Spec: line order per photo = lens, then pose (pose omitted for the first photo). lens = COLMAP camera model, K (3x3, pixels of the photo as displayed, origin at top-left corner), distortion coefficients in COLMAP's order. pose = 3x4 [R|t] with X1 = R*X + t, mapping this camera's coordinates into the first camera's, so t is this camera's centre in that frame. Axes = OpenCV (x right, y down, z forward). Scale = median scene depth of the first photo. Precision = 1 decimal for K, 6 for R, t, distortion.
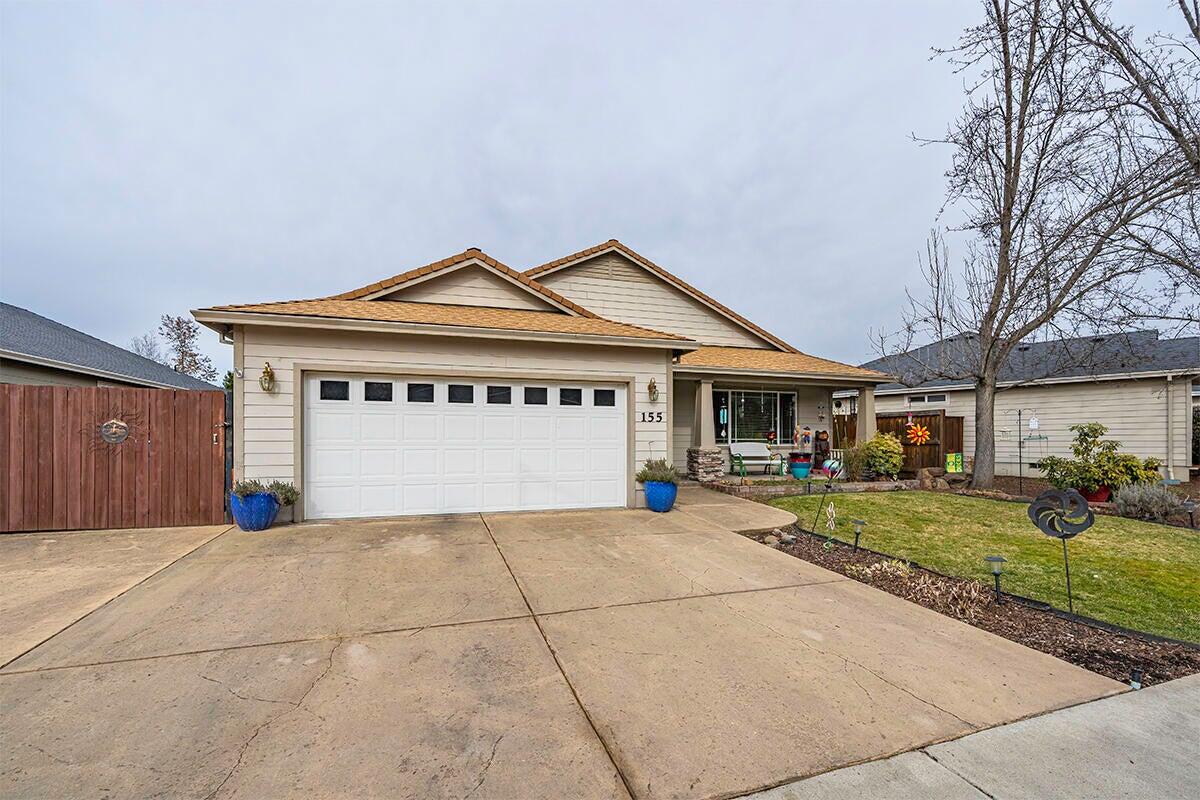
lens RADIAL K [[498.2, 0, 602.4], [0, 498.2, 439.9], [0, 0, 1]] dist [0.001624, 0.000143]
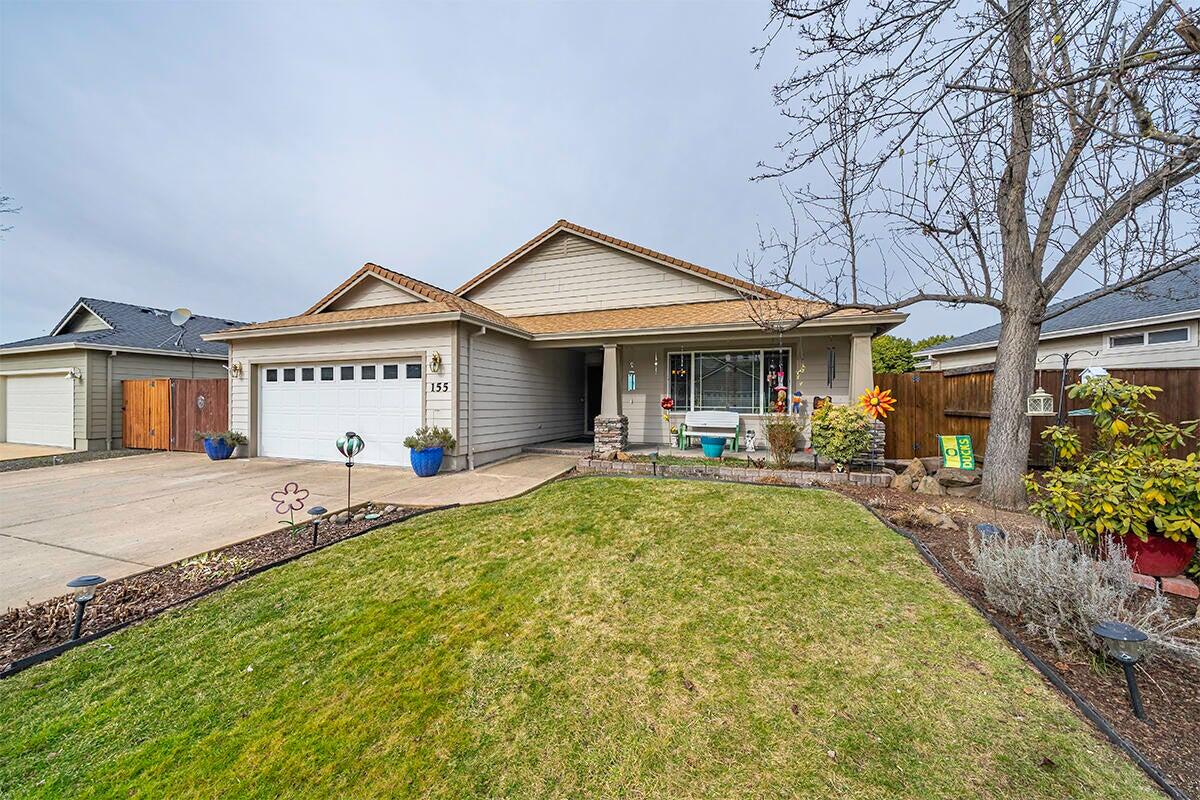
lens RADIAL K [[413.2, 0, 606.3], [0, 413.2, 401.6], [0, 0, 1]] dist [0.000580, 0.000022]
pose [[0.797294, 0.000220, -0.603592, 0.921243], [-0.002381, 0.999993, -0.002780, -0.013439], [0.603587, 0.003653, 0.797289, 0.508269]]
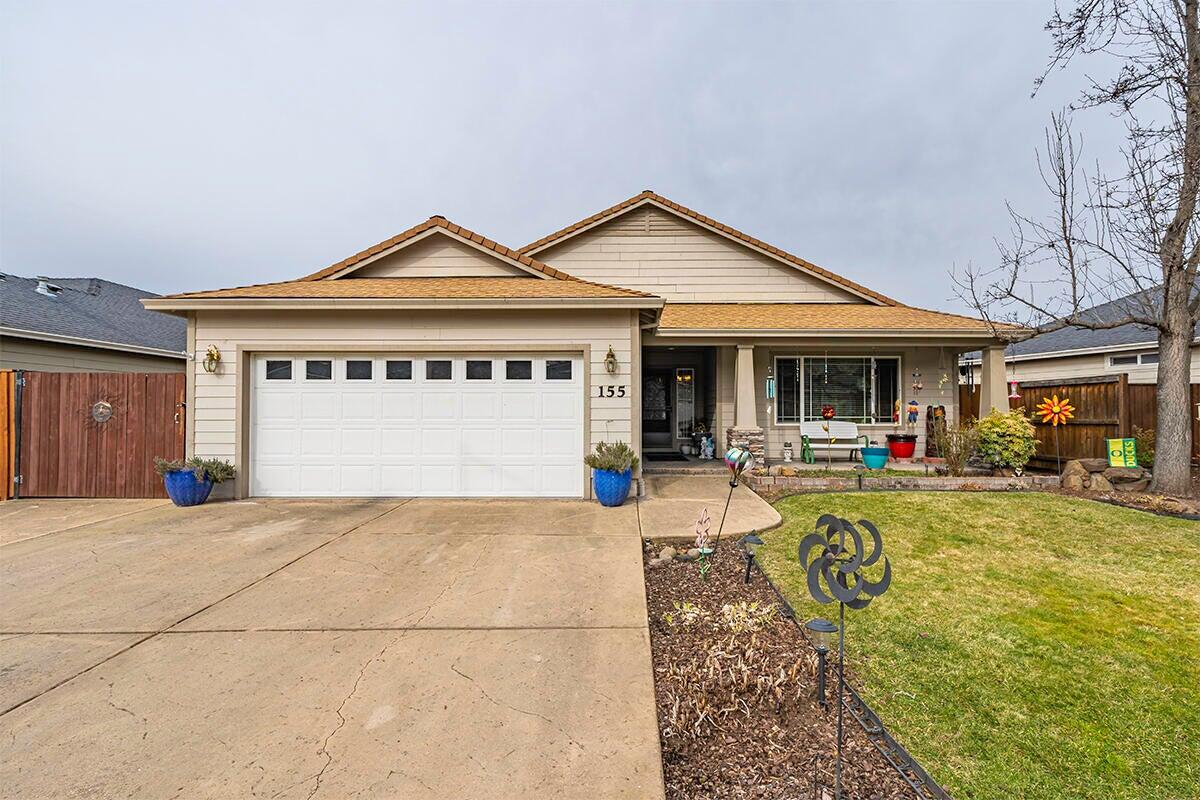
lens RADIAL K [[519.8, 0, 634.3], [0, 519.8, 406.6], [0, 0, 1]] dist [0.002243, 0.000411]
pose [[0.953788, -0.006222, -0.300417, 0.397313], [0.000488, 0.999816, -0.019158, -0.003747], [0.300481, 0.018126, 0.953616, 0.178931]]
